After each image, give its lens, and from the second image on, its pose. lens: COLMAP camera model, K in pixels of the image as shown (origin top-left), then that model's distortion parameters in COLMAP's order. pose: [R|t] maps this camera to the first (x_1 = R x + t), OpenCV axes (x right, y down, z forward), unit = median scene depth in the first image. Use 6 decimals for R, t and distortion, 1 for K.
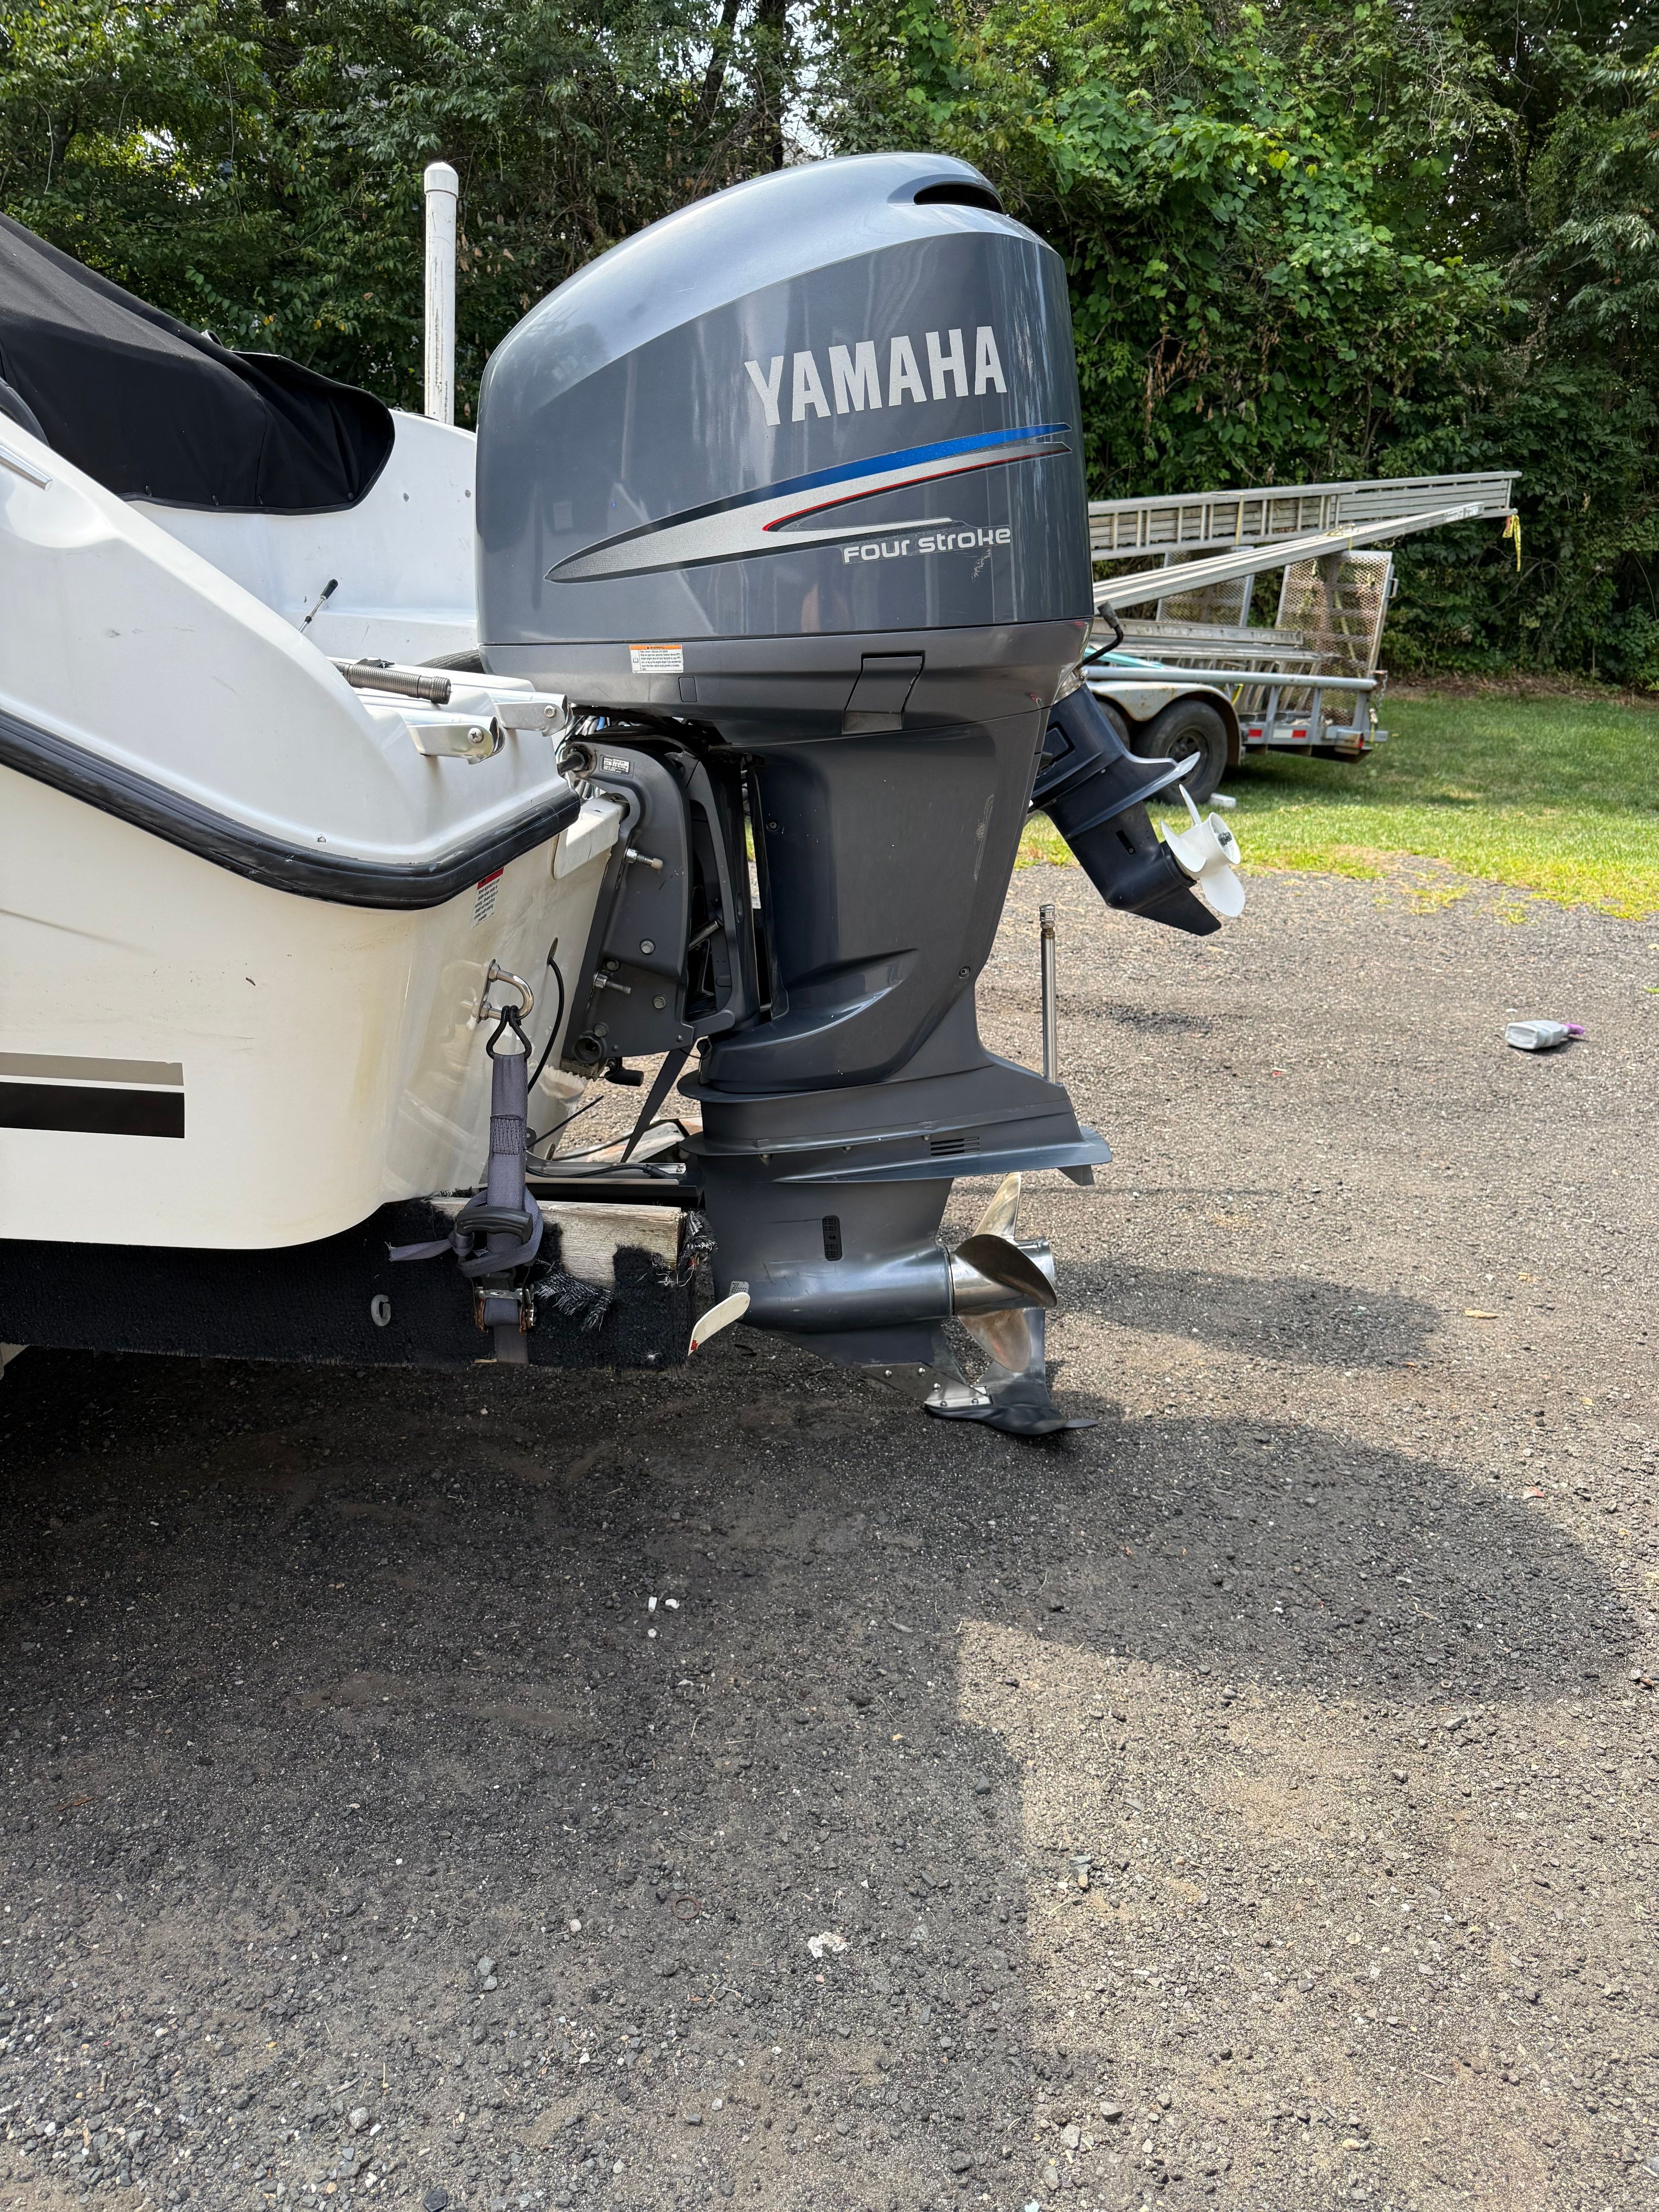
lens RADIAL K [[1584.0, 0, 822.4], [0, 1584.0, 1112.1], [0, 0, 1]] dist [-0.005131, -0.008170]
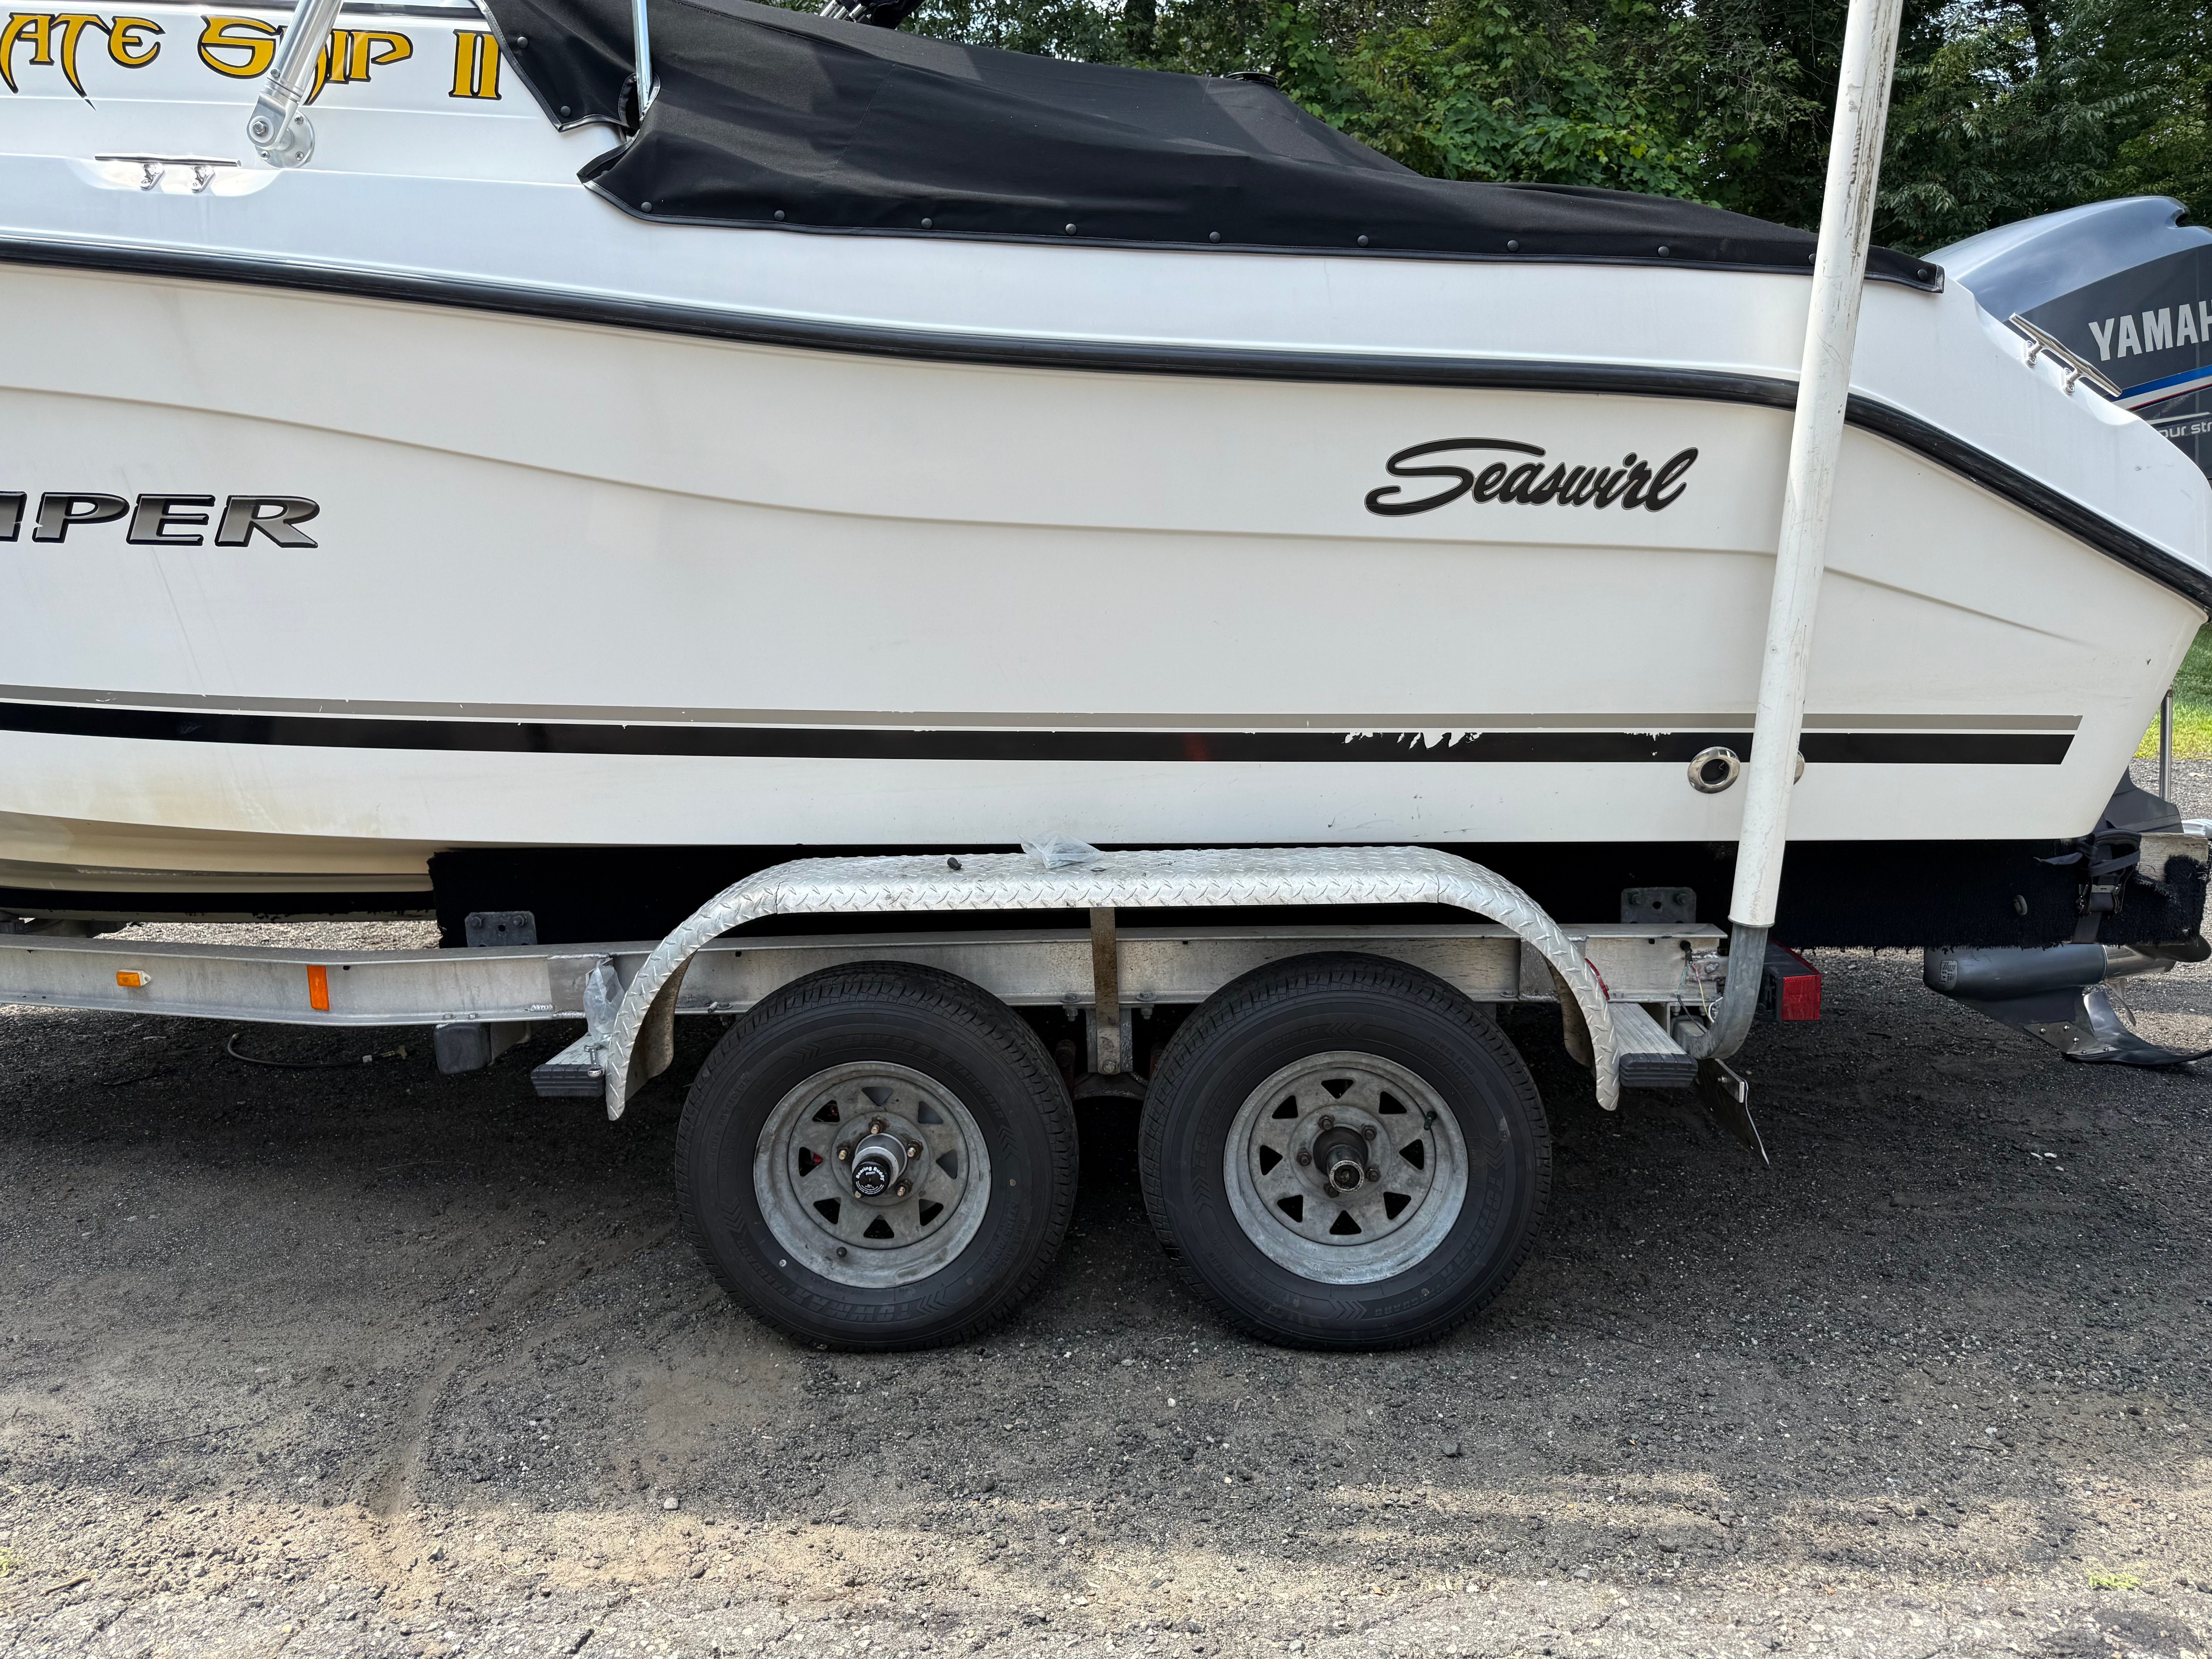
lens RADIAL K [[1584.0, 0, 1112.6], [0, 1584.0, 816.6], [0, 0, 1]] dist [-0.005131, -0.008170]
pose [[0.998577, -0.045841, 0.027241, -0.135755], [0.049330, 0.988135, -0.145447, 0.024754], [-0.020250, 0.146584, 0.988991, -0.059261]]
